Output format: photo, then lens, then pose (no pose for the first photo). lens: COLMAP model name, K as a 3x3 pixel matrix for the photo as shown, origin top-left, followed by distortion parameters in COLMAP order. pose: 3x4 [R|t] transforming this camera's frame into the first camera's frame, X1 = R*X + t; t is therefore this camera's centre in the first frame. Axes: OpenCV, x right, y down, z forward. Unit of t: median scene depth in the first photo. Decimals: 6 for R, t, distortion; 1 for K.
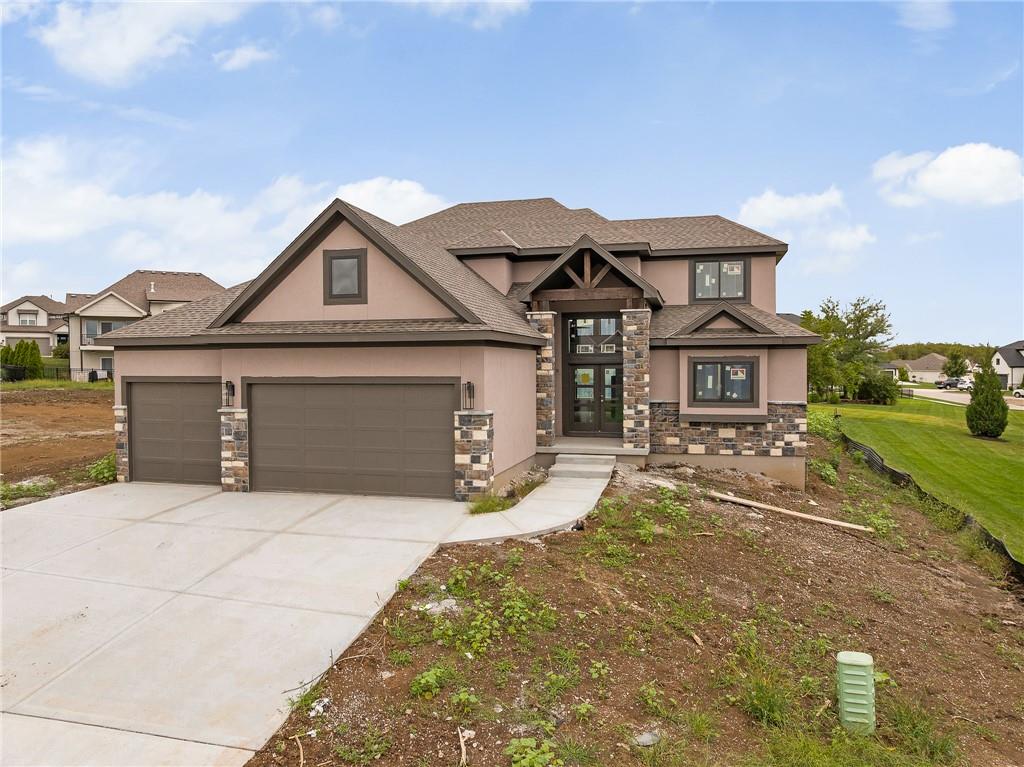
lens RADIAL K [[719.9, 0, 512.0], [0, 719.9, 383.5], [0, 0, 1]] dist [-0.037268, -0.006958]
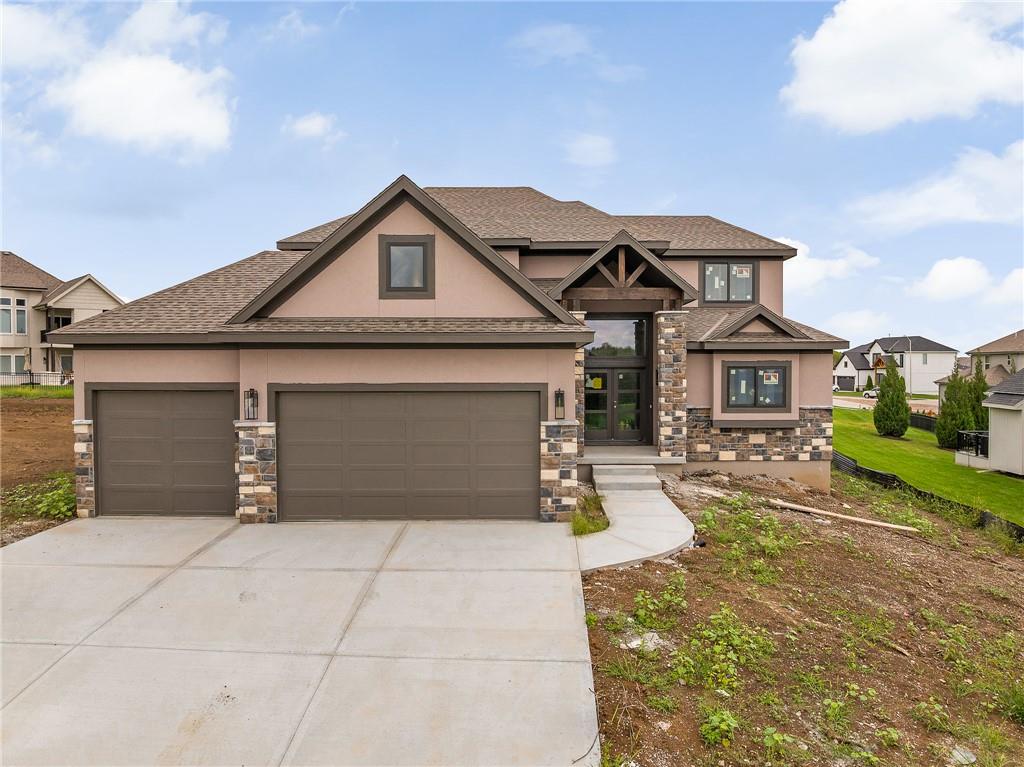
lens RADIAL K [[769.4, 0, 546.6], [0, 769.4, 382.1], [0, 0, 1]] dist [-0.044253, -0.003300]
pose [[0.965888, -0.001960, 0.258953, -0.257678], [0.003091, 0.999987, -0.003959, -0.005421], [-0.258942, 0.004625, 0.965882, 0.060037]]
